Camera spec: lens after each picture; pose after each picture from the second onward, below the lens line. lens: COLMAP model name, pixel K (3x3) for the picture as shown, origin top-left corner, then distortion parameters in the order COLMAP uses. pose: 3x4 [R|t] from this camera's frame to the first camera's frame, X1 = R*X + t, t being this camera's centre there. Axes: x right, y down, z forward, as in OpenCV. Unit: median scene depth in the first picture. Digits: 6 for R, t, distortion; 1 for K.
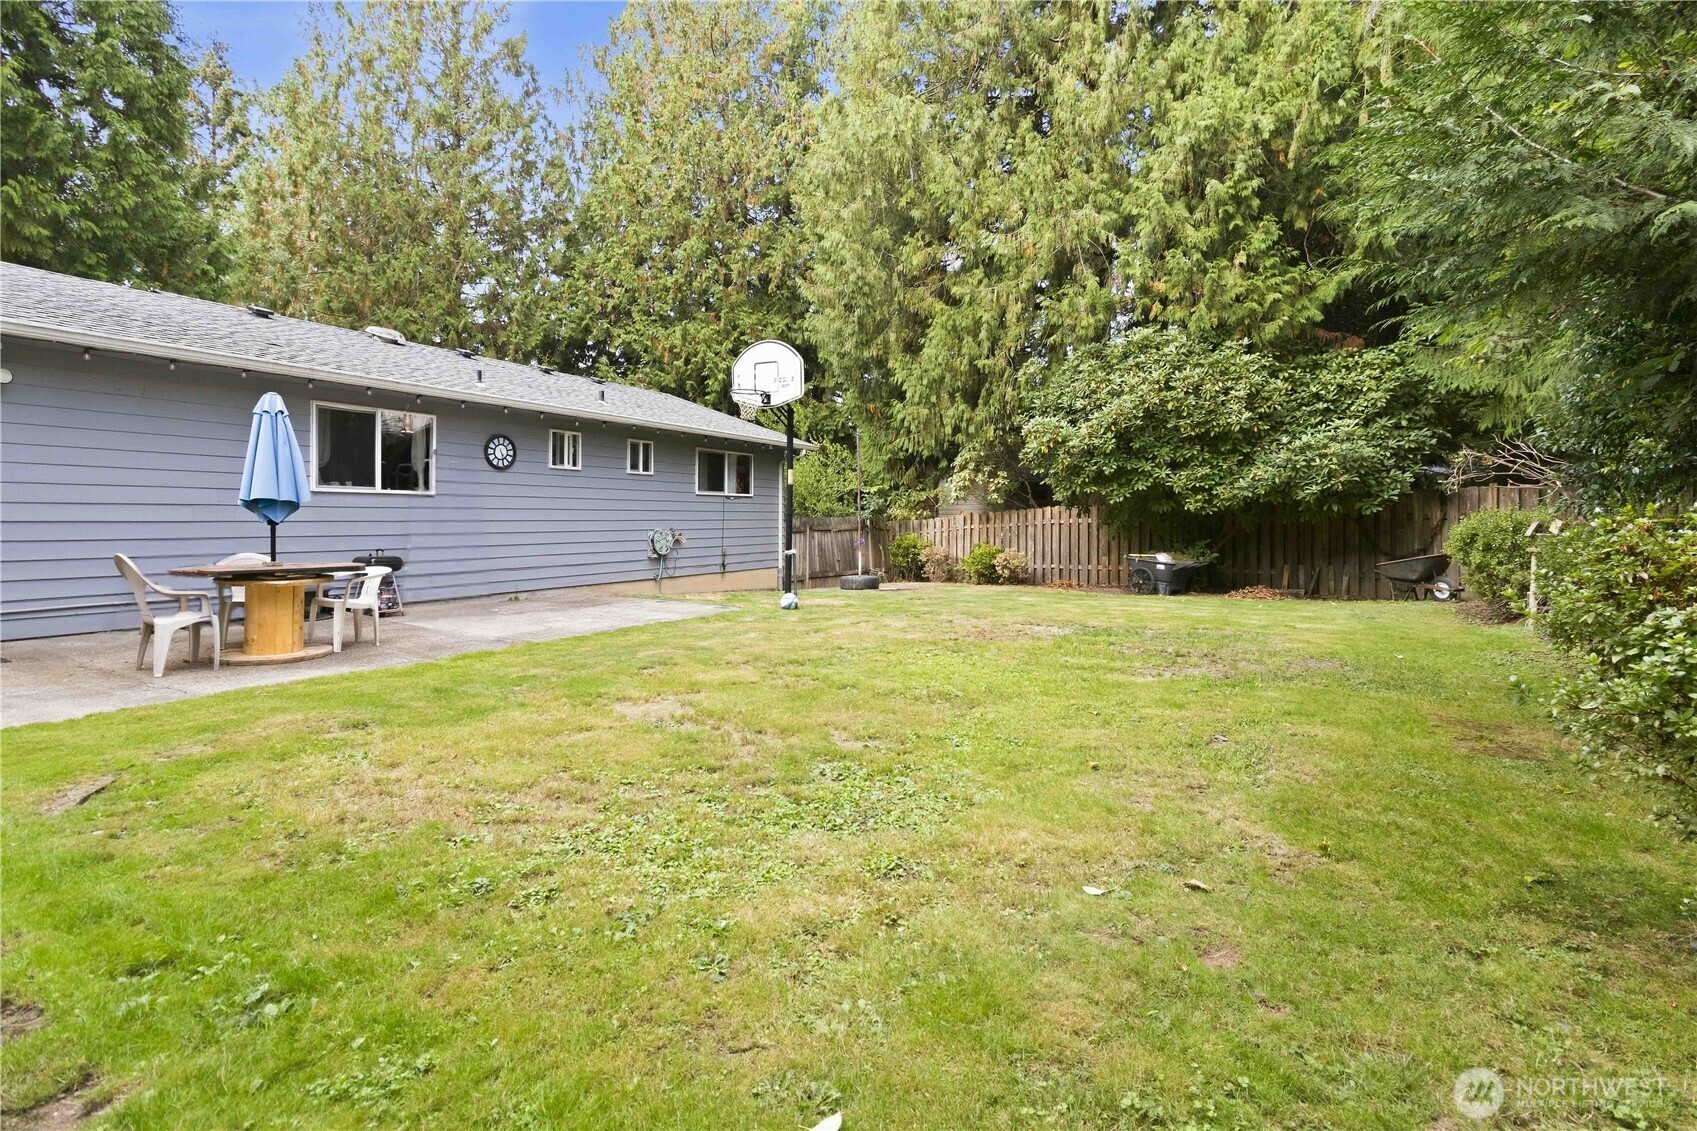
lens RADIAL K [[789.8, 0, 854.1], [0, 789.8, 521.4], [0, 0, 1]] dist [0.000436, -0.000654]
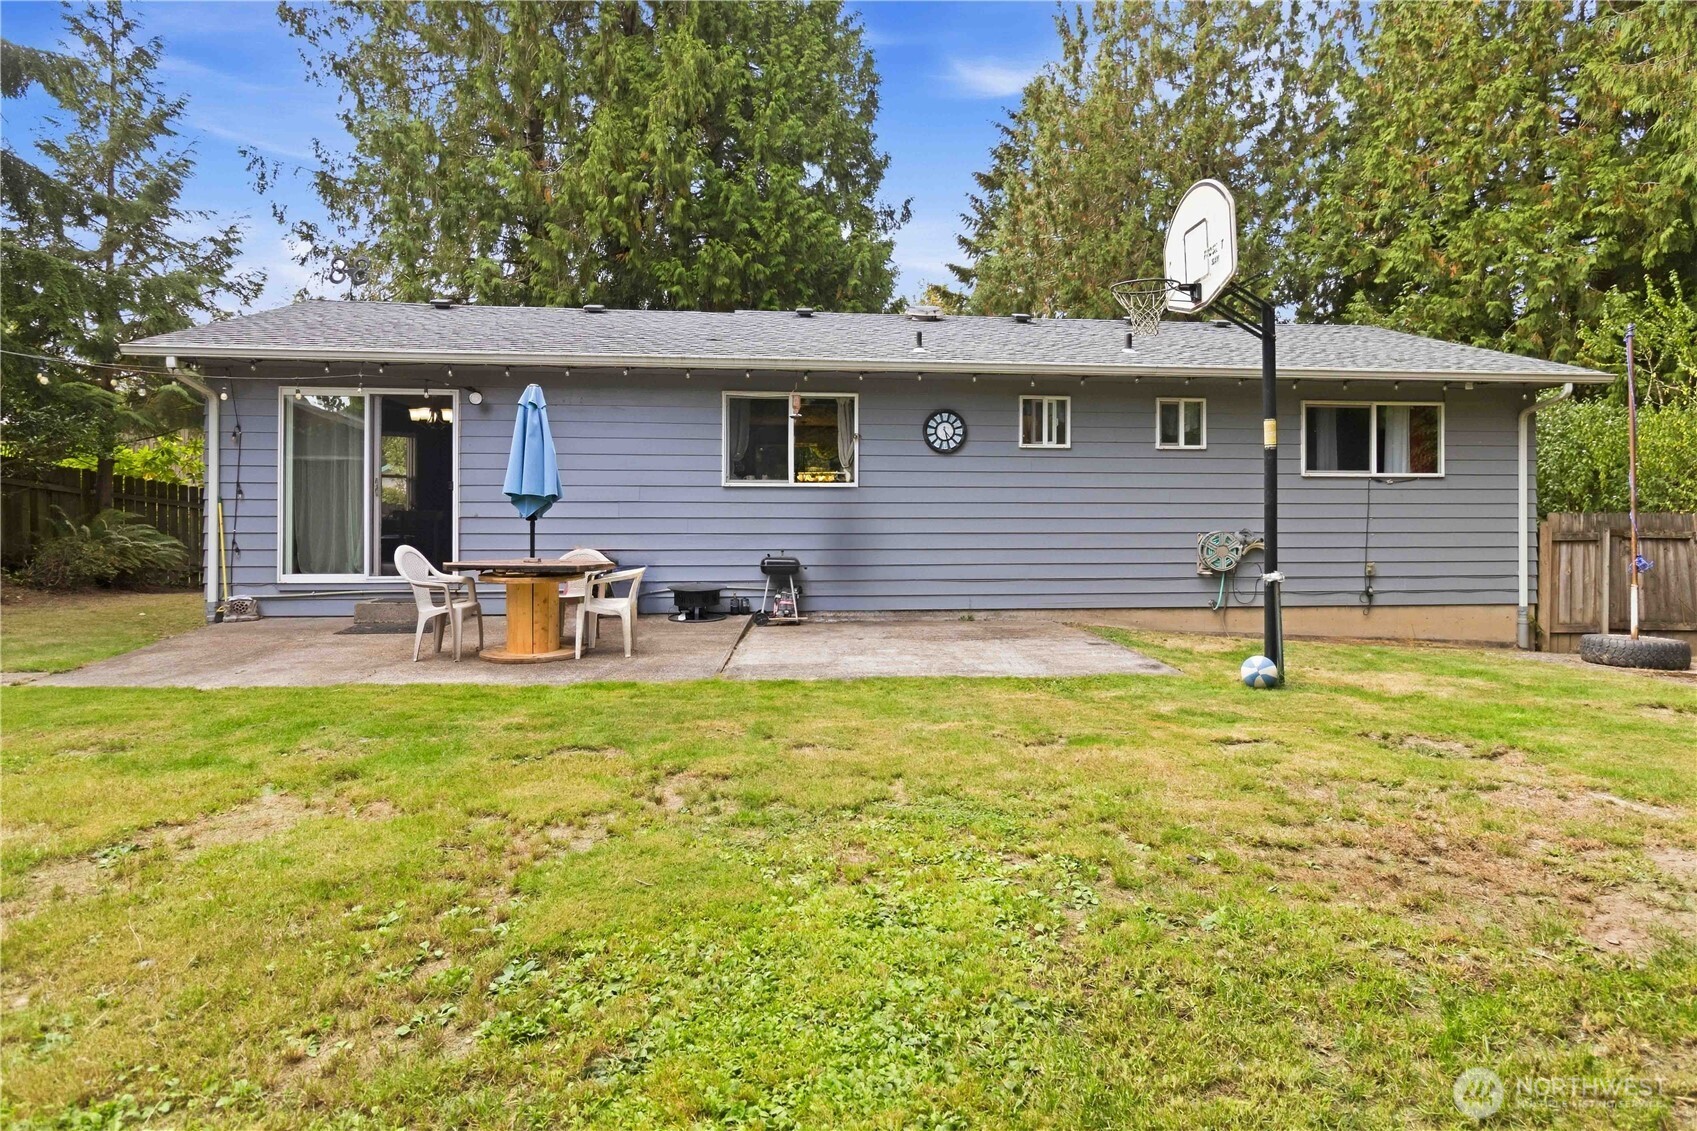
lens RADIAL K [[897.4, 0, 853.3], [0, 897.4, 514.5], [0, 0, 1]] dist [0.003030, 0.000956]
pose [[0.569682, -0.004178, -0.821855, 0.233107], [-0.003250, 0.999968, -0.007337, 0.002426], [0.821859, 0.006851, 0.569650, 0.405307]]
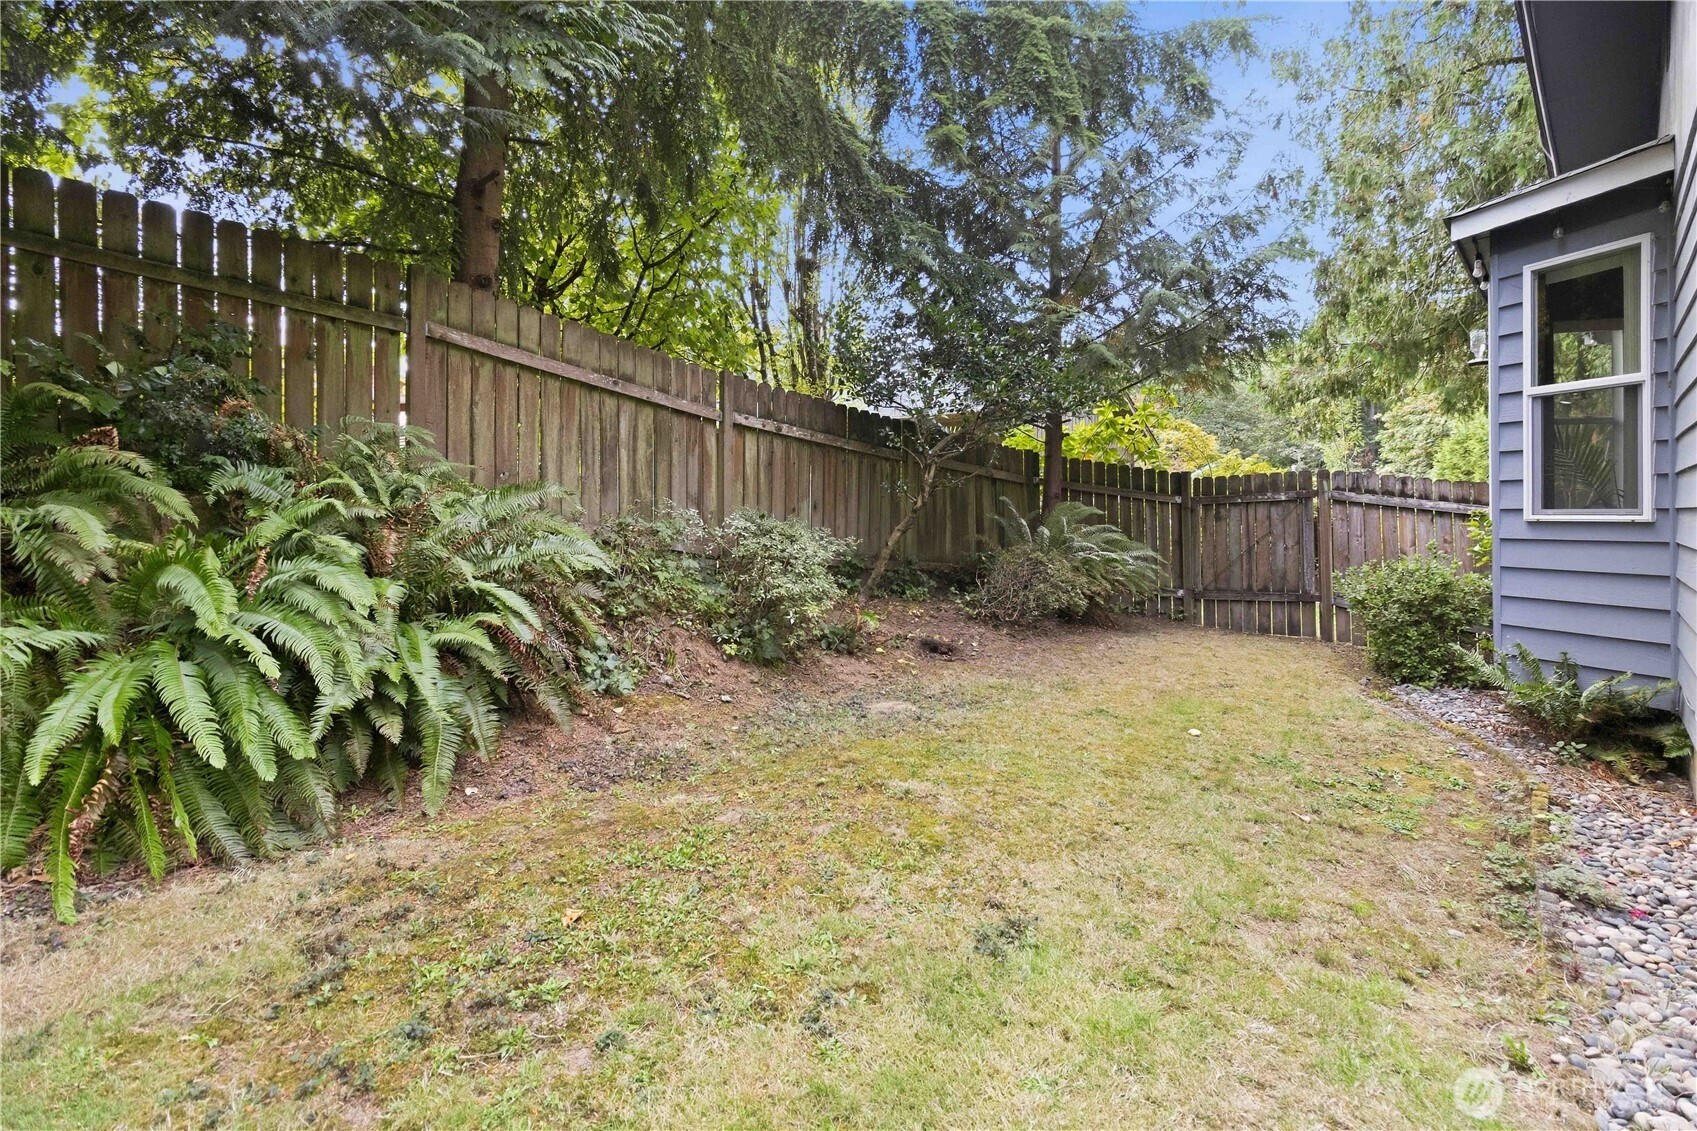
lens RADIAL K [[789.8, 0, 854.1], [0, 789.8, 521.4], [0, 0, 1]] dist [0.000436, -0.000654]
pose [[-0.251324, 0.006621, -0.967880, -0.587960], [-0.003332, 0.999965, 0.007706, 0.002496], [0.967897, 0.005161, -0.251293, 0.267390]]
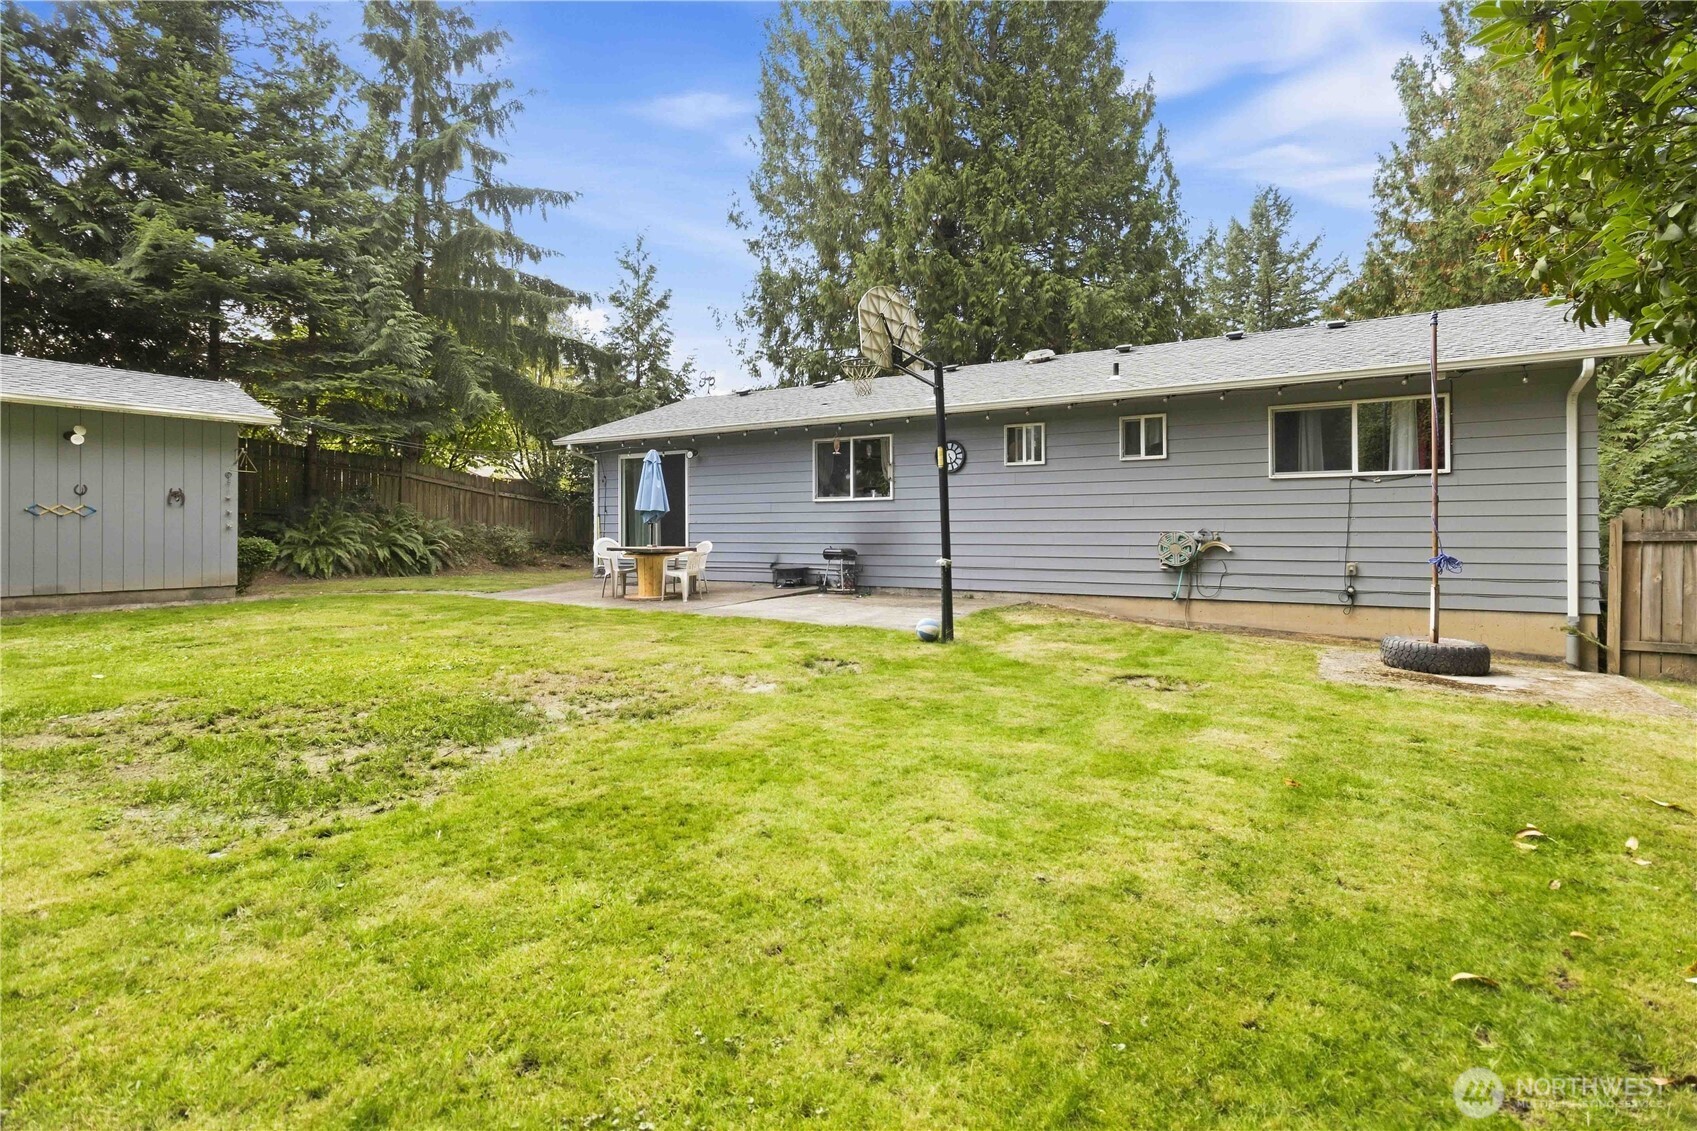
lens RADIAL K [[789.8, 0, 854.1], [0, 789.8, 521.4], [0, 0, 1]] dist [0.000436, -0.000654]
pose [[-0.035899, -0.008130, -0.999322, 0.606346], [0.000829, 0.999966, -0.008165, 0.007887], [0.999355, -0.001121, -0.035891, 0.890562]]
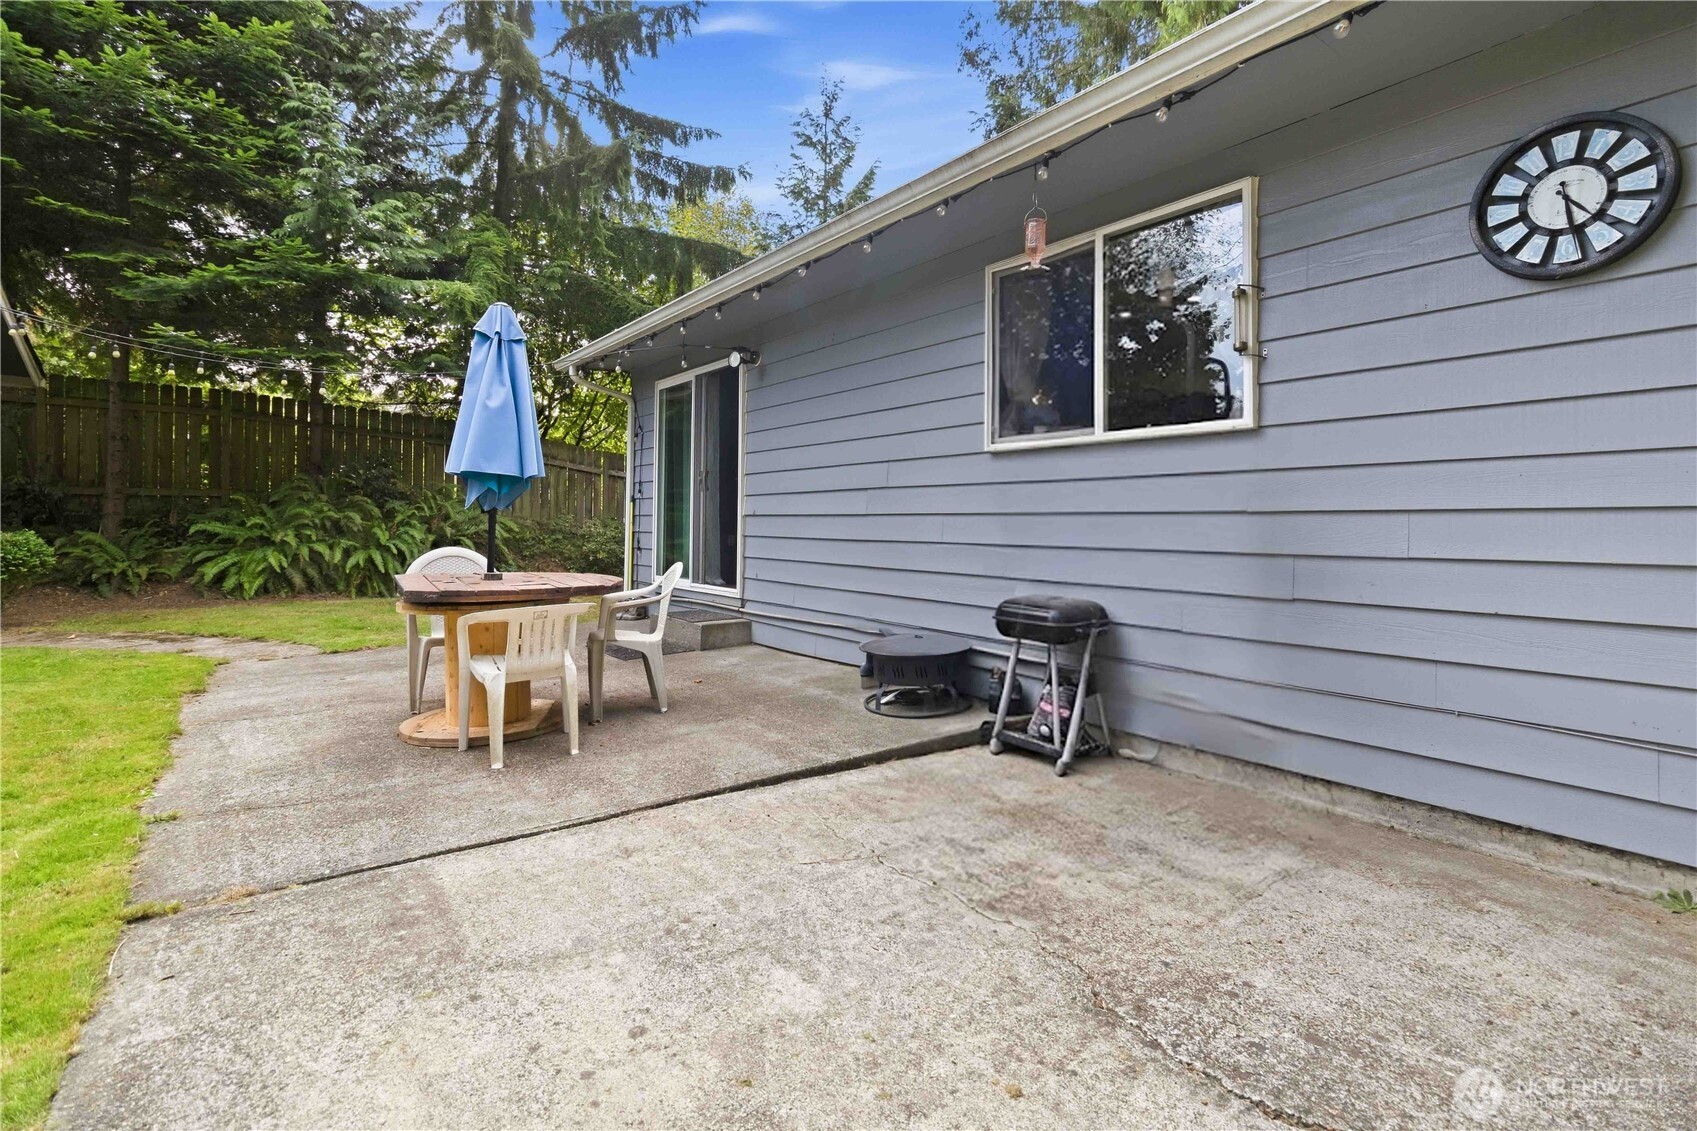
lens RADIAL K [[789.8, 0, 854.1], [0, 789.8, 521.4], [0, 0, 1]] dist [0.000436, -0.000654]
pose [[-0.413144, -0.007918, -0.910631, -0.162236], [-0.013439, 0.999906, -0.002597, 0.005556], [0.910566, 0.011165, -0.413212, 0.892421]]
